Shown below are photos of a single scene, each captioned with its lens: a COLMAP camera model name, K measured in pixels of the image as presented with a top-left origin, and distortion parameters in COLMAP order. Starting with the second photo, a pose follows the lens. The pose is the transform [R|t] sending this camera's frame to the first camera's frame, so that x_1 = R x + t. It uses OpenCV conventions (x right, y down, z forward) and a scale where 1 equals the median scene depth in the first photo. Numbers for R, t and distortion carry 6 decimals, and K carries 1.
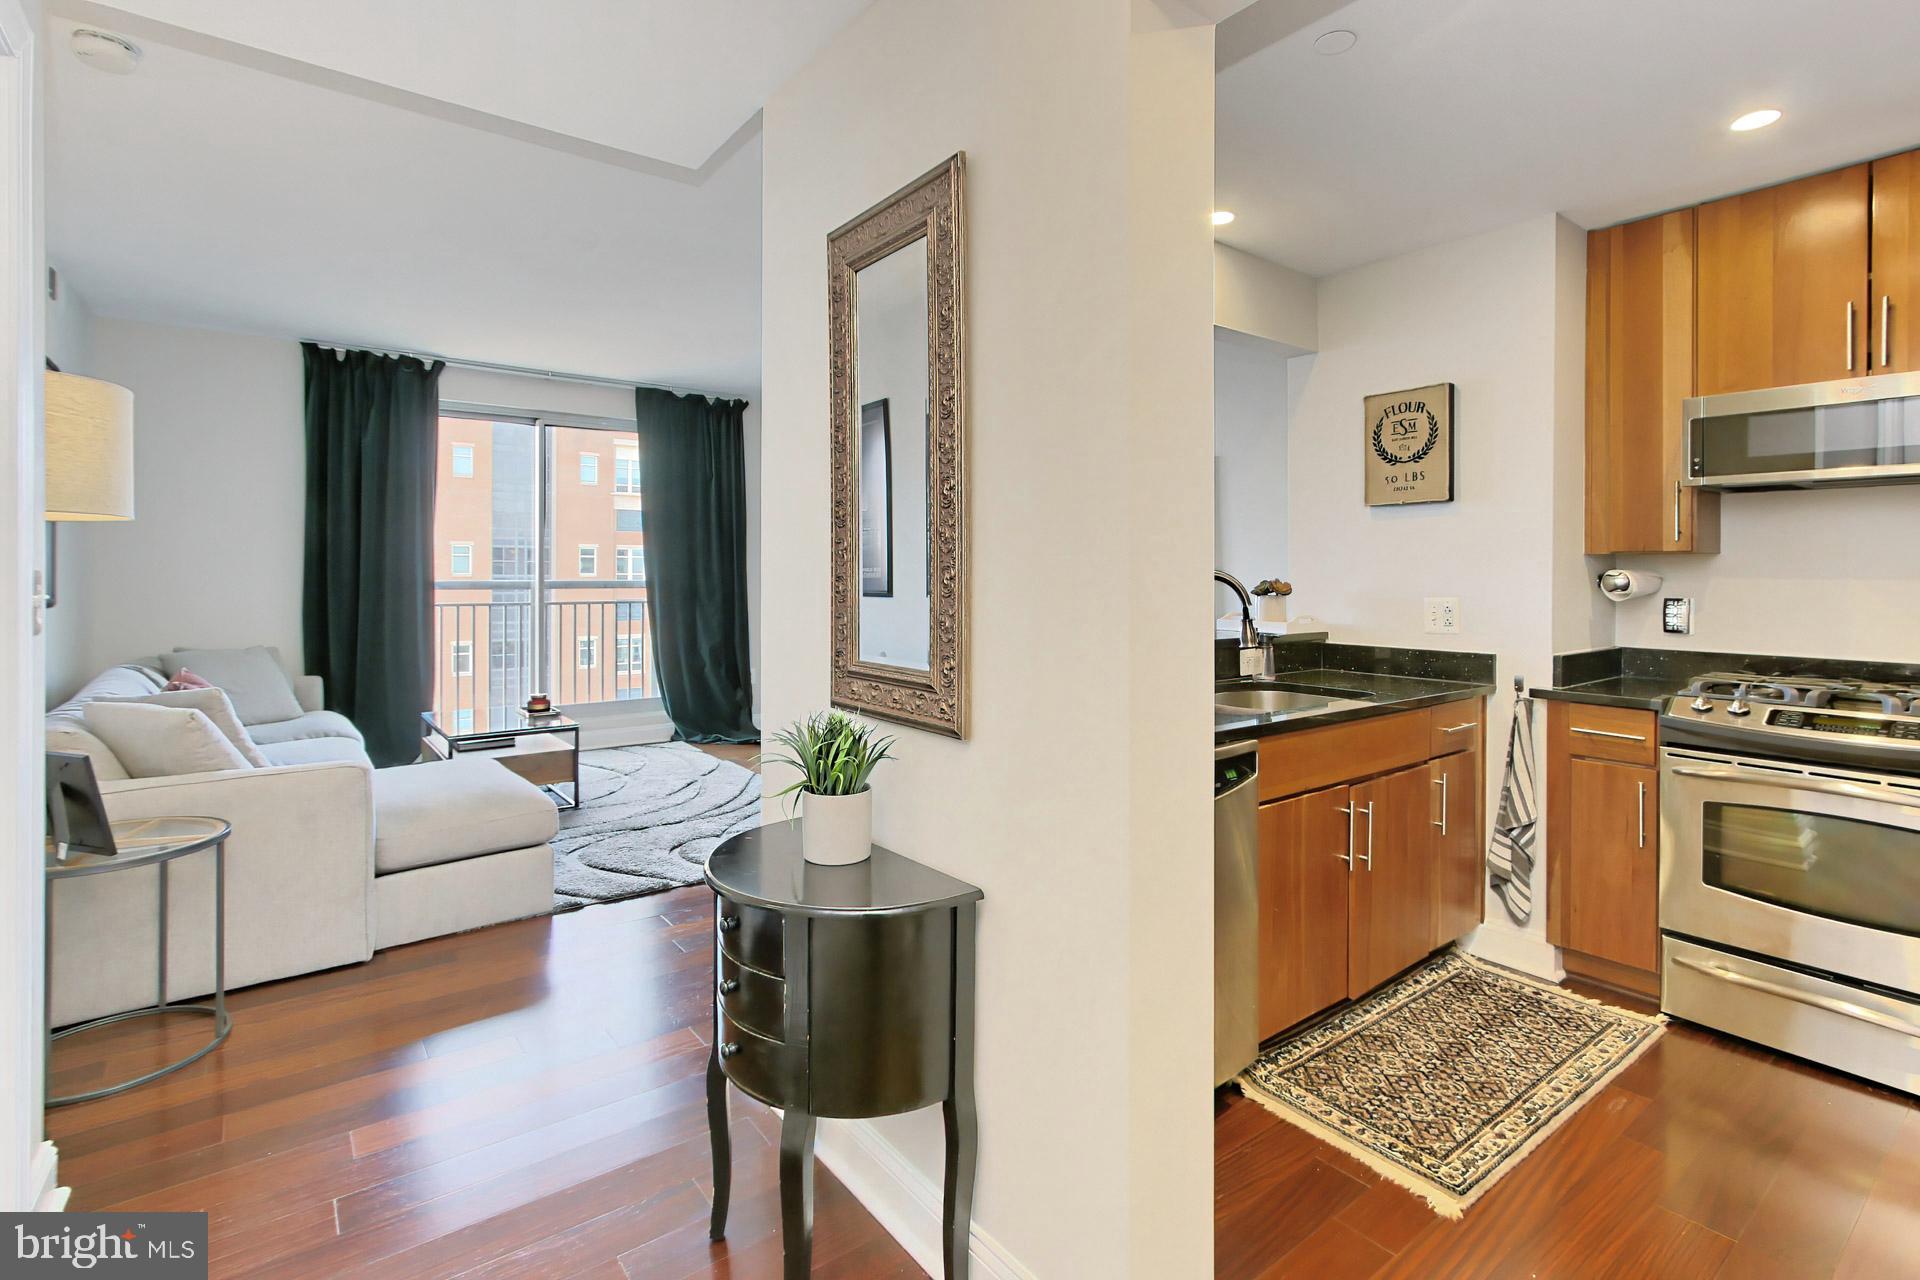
lens RADIAL K [[941.8, 0, 919.0], [0, 941.8, 575.7], [0, 0, 1]] dist [-0.002990, 0.002929]
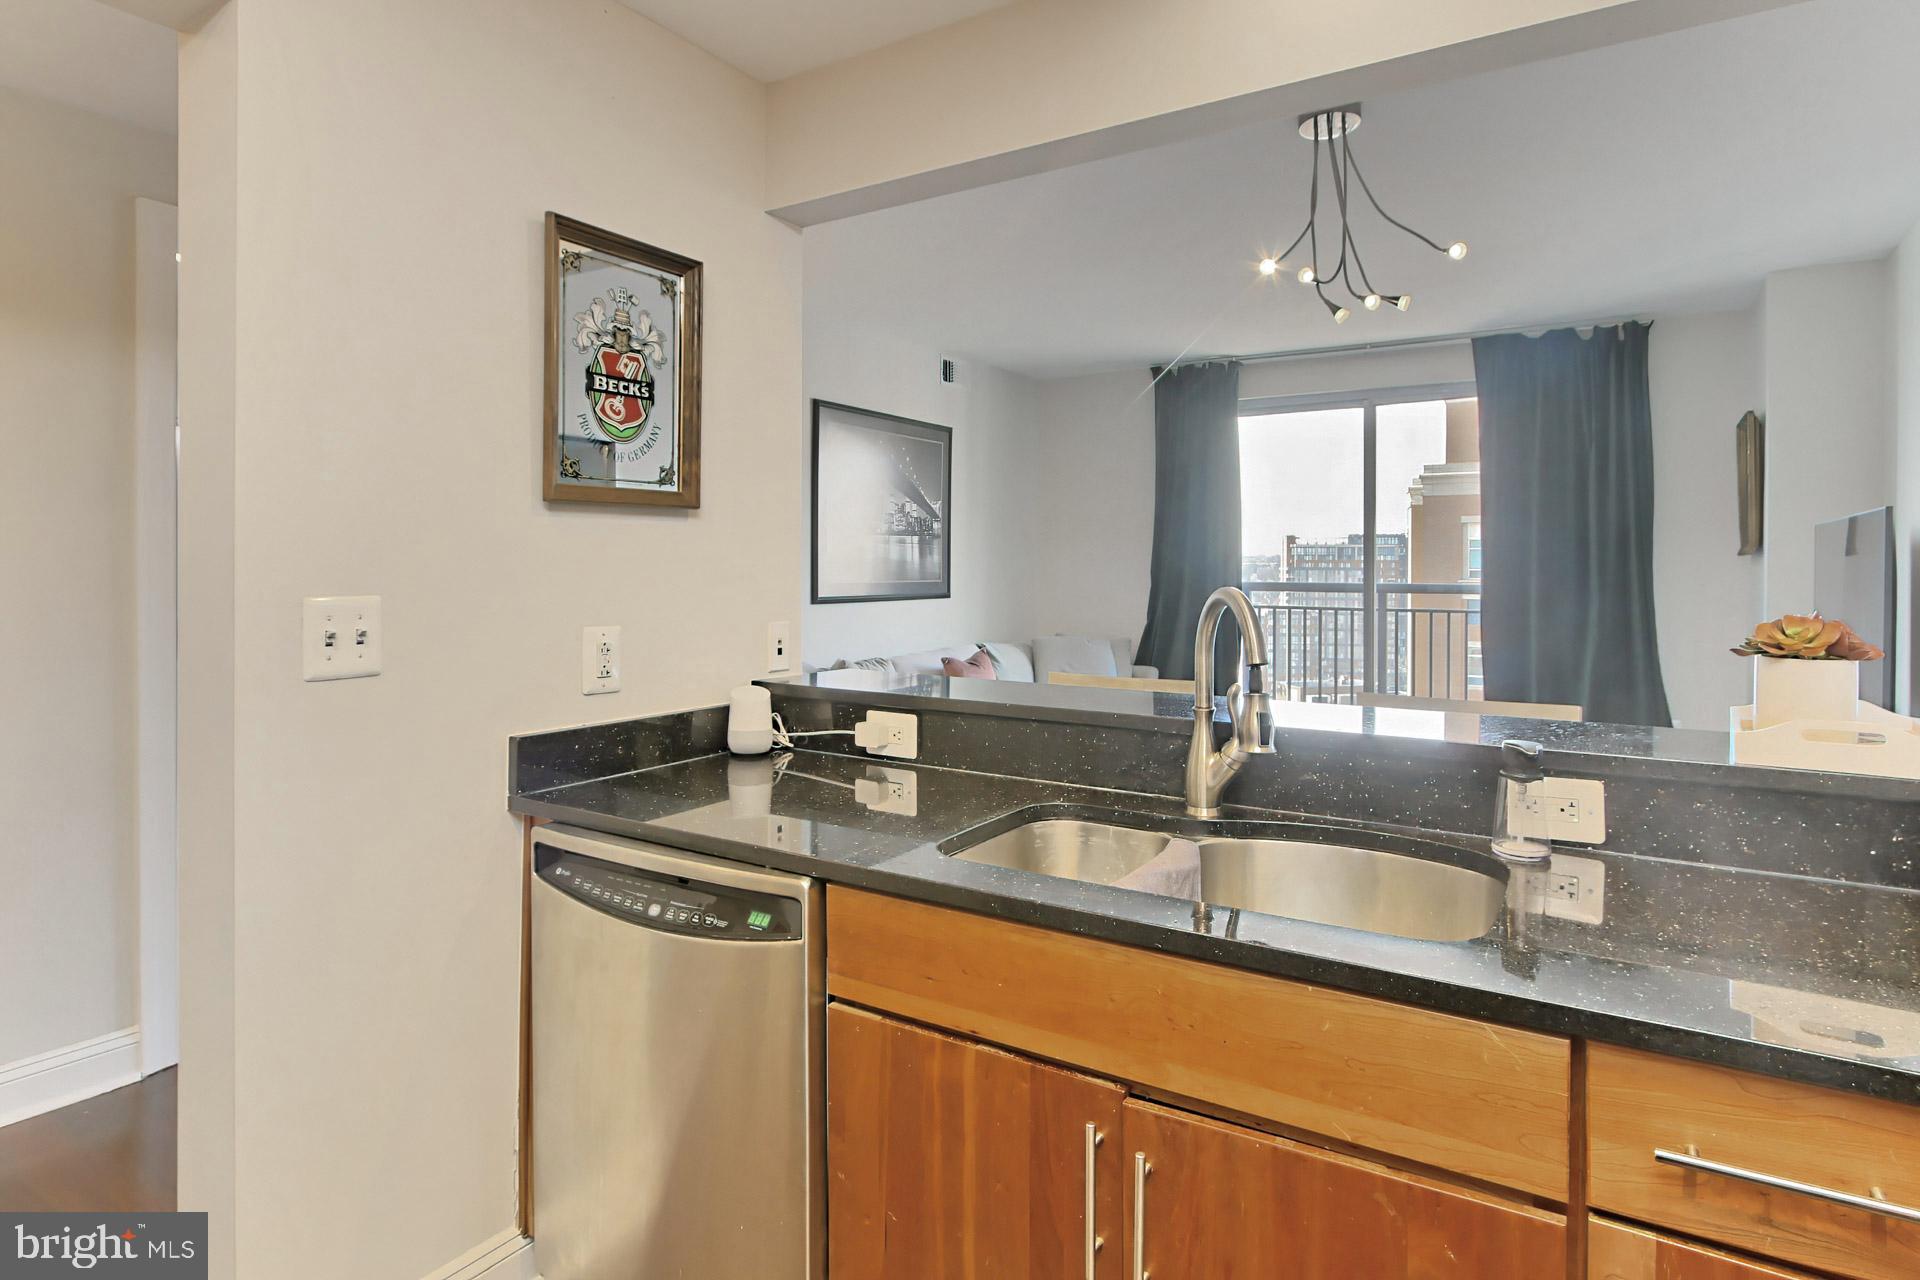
lens RADIAL K [[1014.3, 0, 953.6], [0, 1014.3, 567.5], [0, 0, 1]] dist [-0.011428, 0.000087]
pose [[0.380317, 0.000090, -0.924856, 0.640506], [-0.003172, 0.999994, -0.001207, -0.013562], [0.924851, 0.003392, 0.380316, 0.571735]]
